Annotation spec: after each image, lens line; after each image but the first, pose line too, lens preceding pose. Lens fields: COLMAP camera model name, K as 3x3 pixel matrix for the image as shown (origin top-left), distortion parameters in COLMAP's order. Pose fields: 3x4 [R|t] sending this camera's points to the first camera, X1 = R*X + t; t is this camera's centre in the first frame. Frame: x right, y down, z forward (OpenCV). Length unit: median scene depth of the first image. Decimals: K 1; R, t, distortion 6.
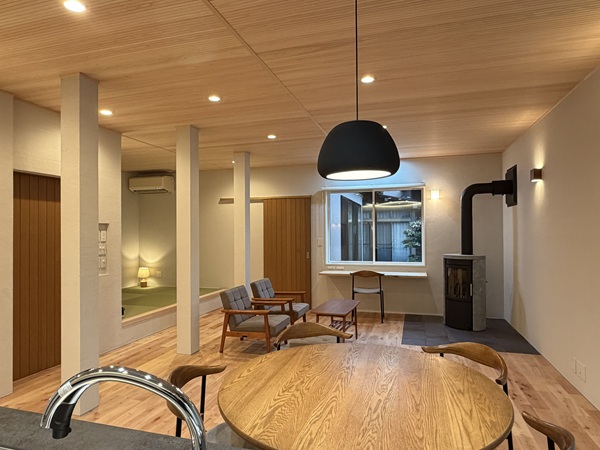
lens RADIAL K [[382.1, 0, 300.0], [0, 382.1, 225.0], [0, 0, 1]] dist [0.003170, 0.000800]
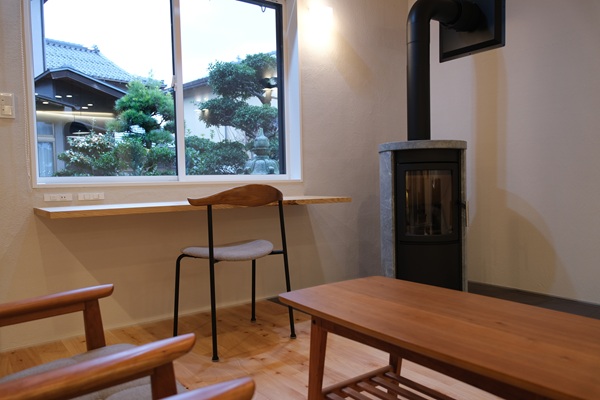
lens RADIAL K [[445.0, 0, 300.0], [0, 445.0, 200.0], [0, 0, 1]] dist [0.001396, 0.000414]
pose [[0.598830, -0.043450, 0.799697, -0.090064], [0.021563, 0.999040, 0.038134, 0.121402], [-0.800586, -0.005592, 0.599192, 0.755591]]
